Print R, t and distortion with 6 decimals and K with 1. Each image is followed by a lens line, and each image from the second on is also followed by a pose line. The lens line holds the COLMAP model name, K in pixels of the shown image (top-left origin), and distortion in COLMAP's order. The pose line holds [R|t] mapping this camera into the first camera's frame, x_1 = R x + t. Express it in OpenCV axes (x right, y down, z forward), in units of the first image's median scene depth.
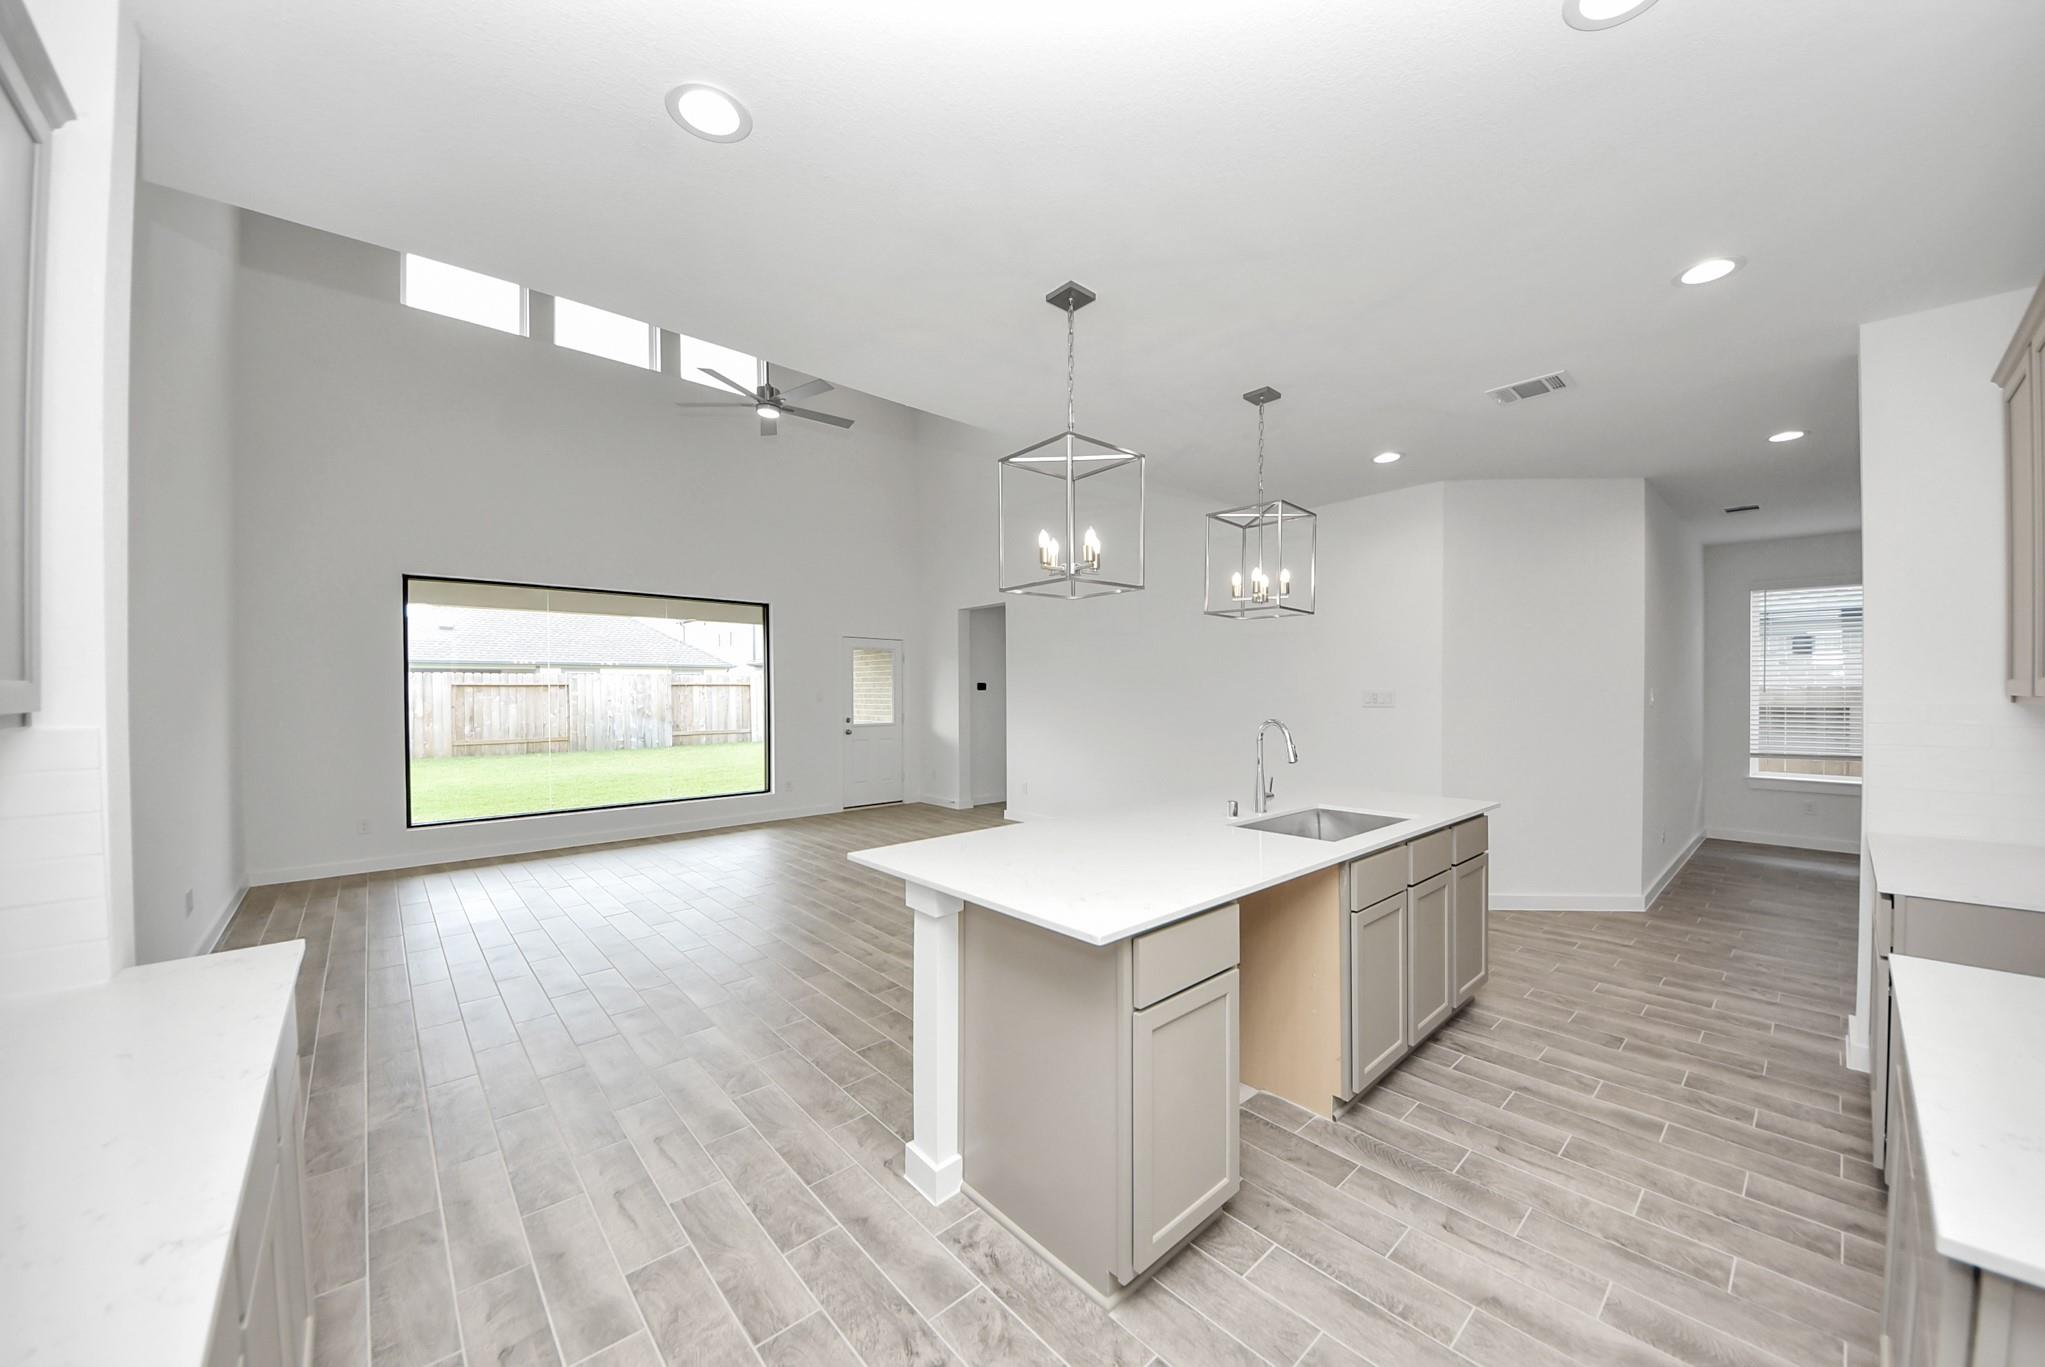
lens RADIAL K [[727.6, 0, 1050.8], [0, 727.6, 688.1], [0, 0, 1]] dist [0.017300, -0.013332]
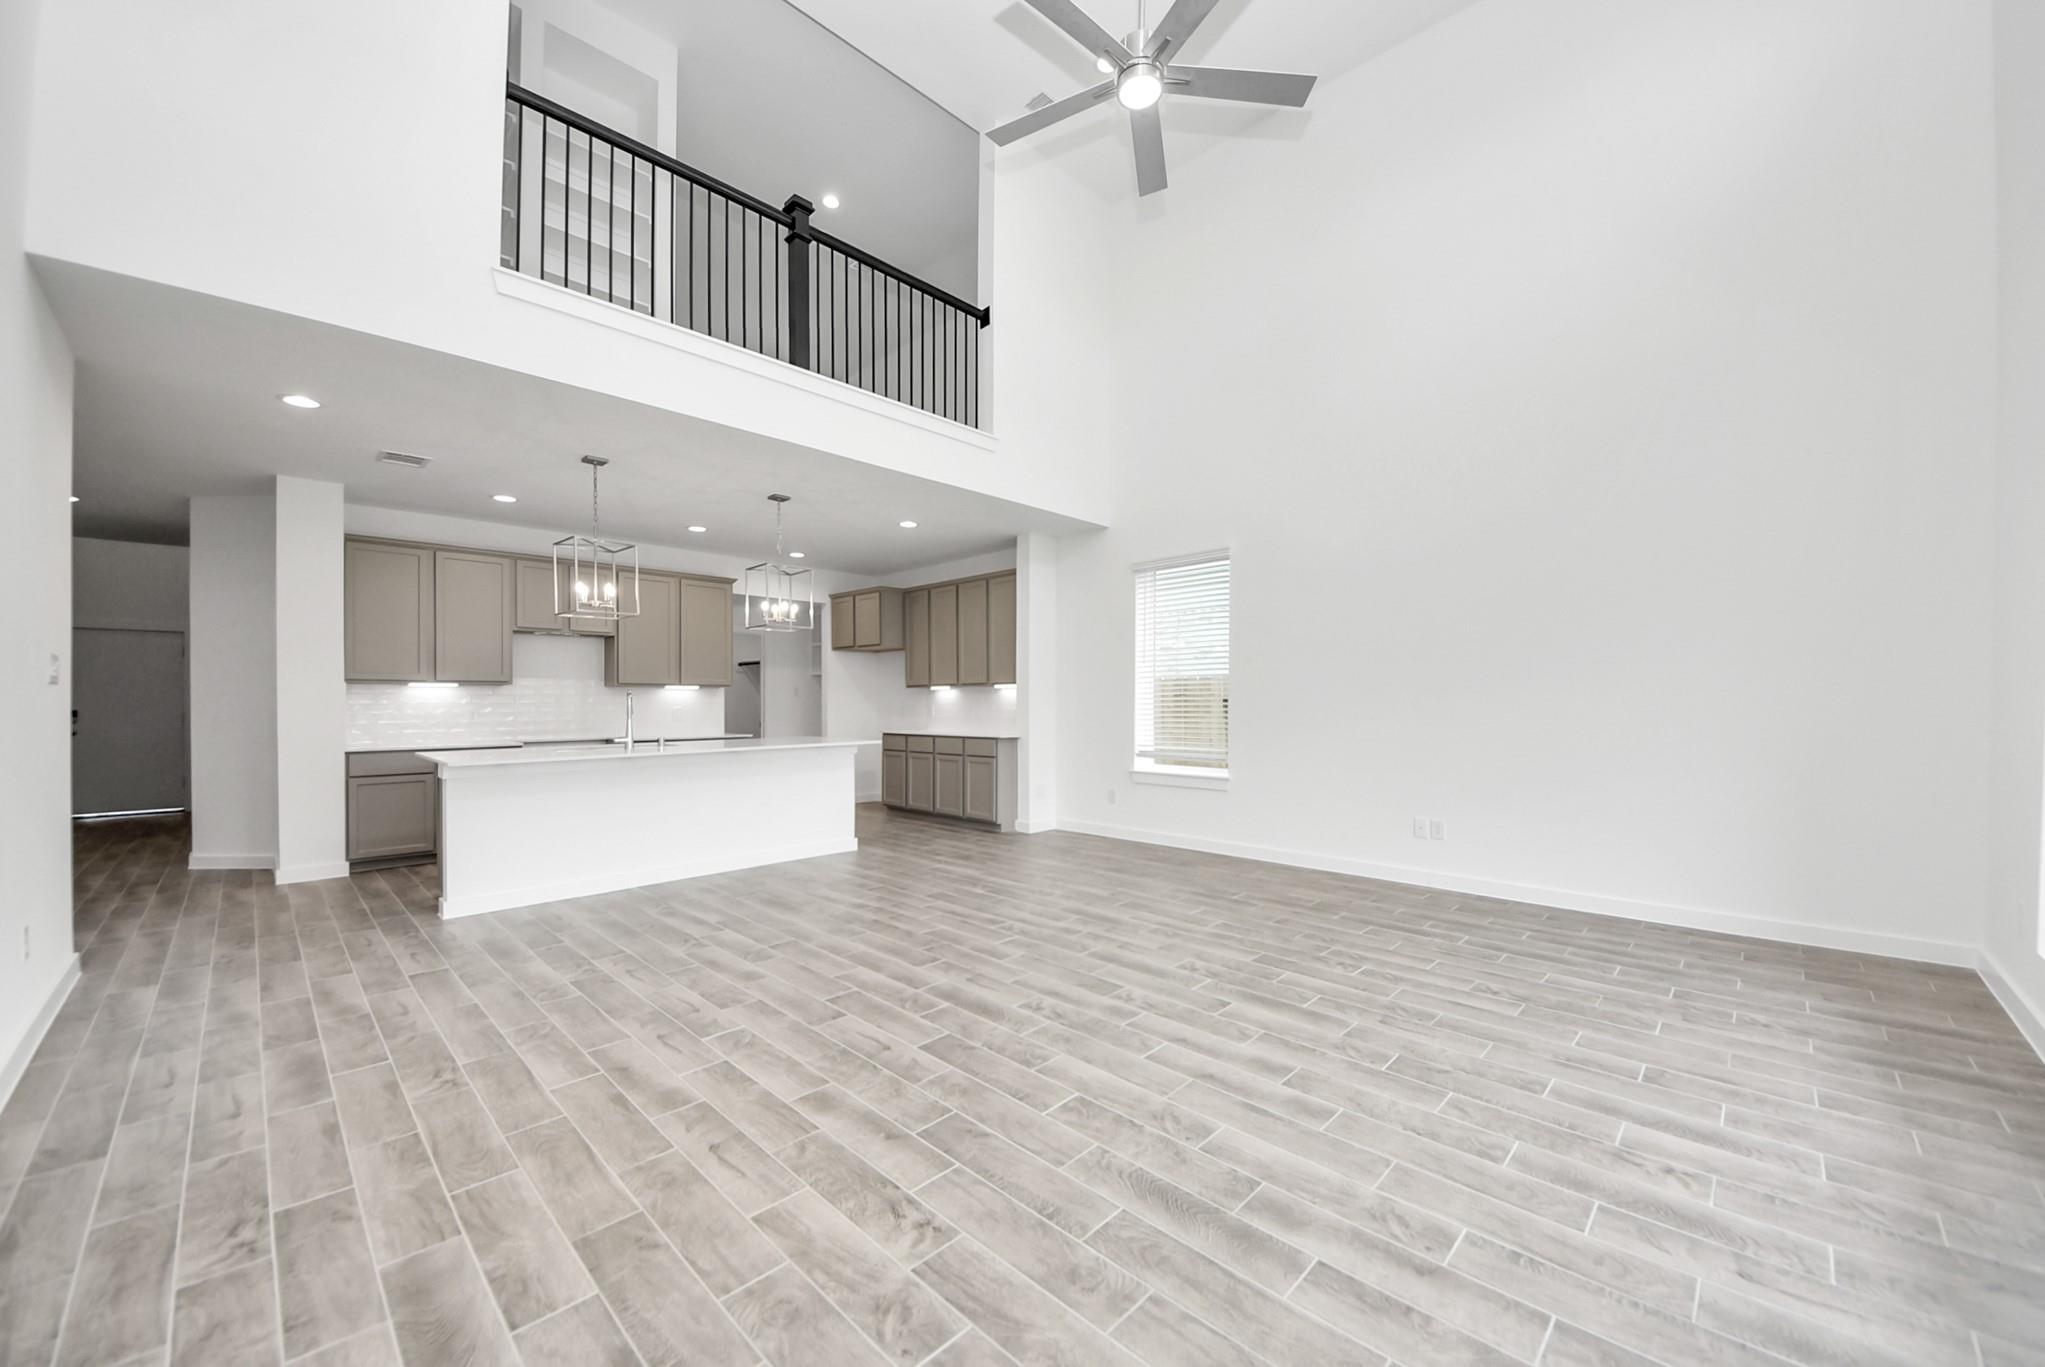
lens RADIAL K [[754.5, 0, 1040.0], [0, 754.5, 692.9], [0, 0, 1]] dist [0.025349, -0.015340]
pose [[-0.998535, 0.007730, -0.053549, -0.561192], [0.008148, 0.999938, -0.007584, 0.078994], [0.053487, -0.008009, -0.998536, 2.941259]]
